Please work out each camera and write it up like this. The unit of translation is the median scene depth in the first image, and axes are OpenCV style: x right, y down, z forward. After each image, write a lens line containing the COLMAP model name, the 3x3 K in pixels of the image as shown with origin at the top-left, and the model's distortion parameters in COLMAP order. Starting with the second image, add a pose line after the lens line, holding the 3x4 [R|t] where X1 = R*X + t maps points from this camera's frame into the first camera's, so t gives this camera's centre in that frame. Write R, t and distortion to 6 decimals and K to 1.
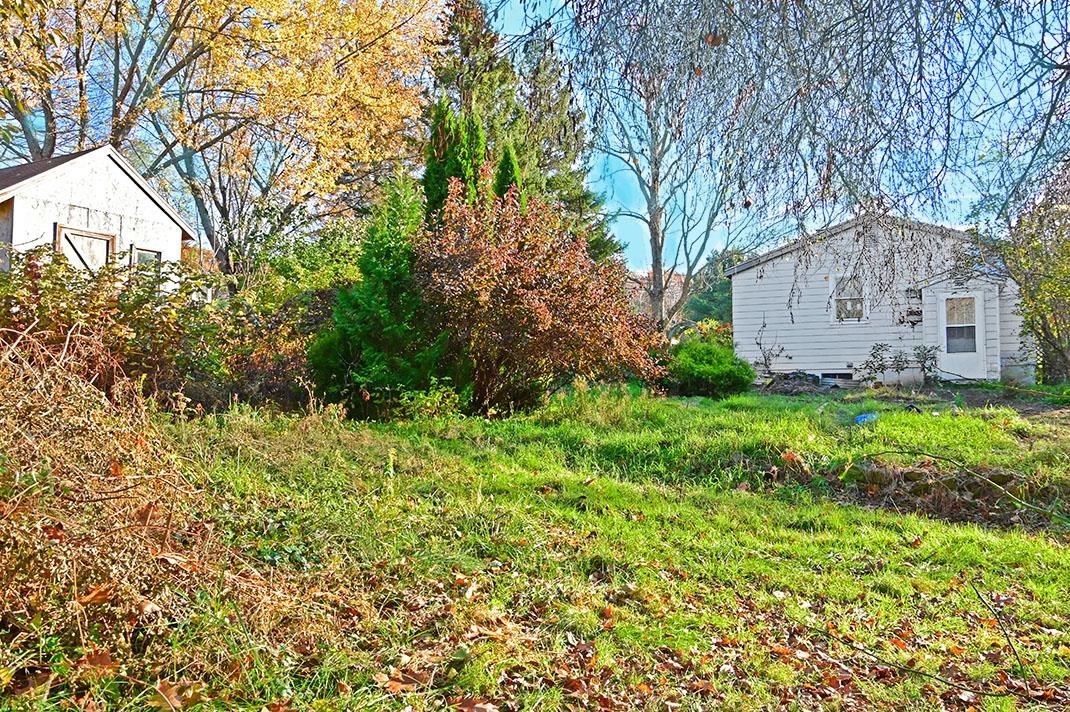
lens RADIAL K [[818.0, 0, 535.0], [0, 818.0, 356.0], [0, 0, 1]] dist [-0.052548, -0.003366]
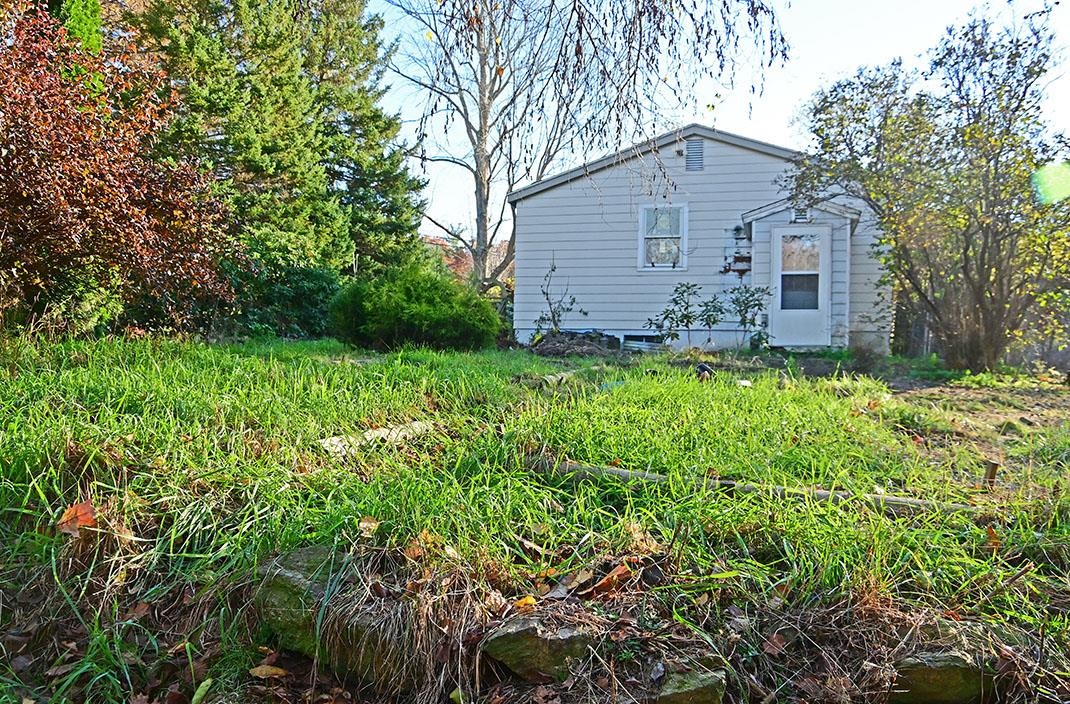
lens RADIAL K [[815.8, 0, 535.0], [0, 815.8, 352.0], [0, 0, 1]] dist [-0.039337, -0.000523]
pose [[0.984767, 0.030614, 0.171163, 0.145958], [-0.035137, 0.999107, 0.023457, 0.023396], [-0.170292, -0.029114, 0.984963, 0.272373]]
